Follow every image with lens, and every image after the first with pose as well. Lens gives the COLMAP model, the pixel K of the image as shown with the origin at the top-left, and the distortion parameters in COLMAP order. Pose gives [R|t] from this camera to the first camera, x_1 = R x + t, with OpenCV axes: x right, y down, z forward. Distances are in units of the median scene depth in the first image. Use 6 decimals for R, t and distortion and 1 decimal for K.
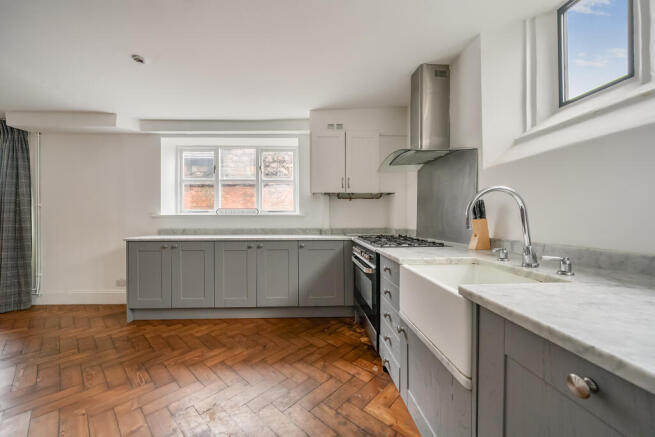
lens RADIAL K [[259.2, 0, 325.7], [0, 259.2, 218.9], [0, 0, 1]] dist [-0.003513, -0.000595]
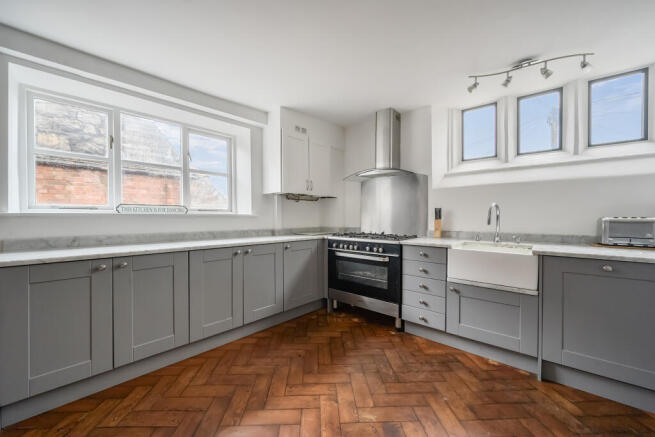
lens RADIAL K [[259.2, 0, 328.9], [0, 259.2, 218.0], [0, 0, 1]] dist [-0.003513, -0.000595]
pose [[0.688621, -0.000031, 0.725122, -0.674389], [0.000669, 1.000000, -0.000593, -0.004472], [-0.725121, 0.000894, 0.688620, 0.220809]]
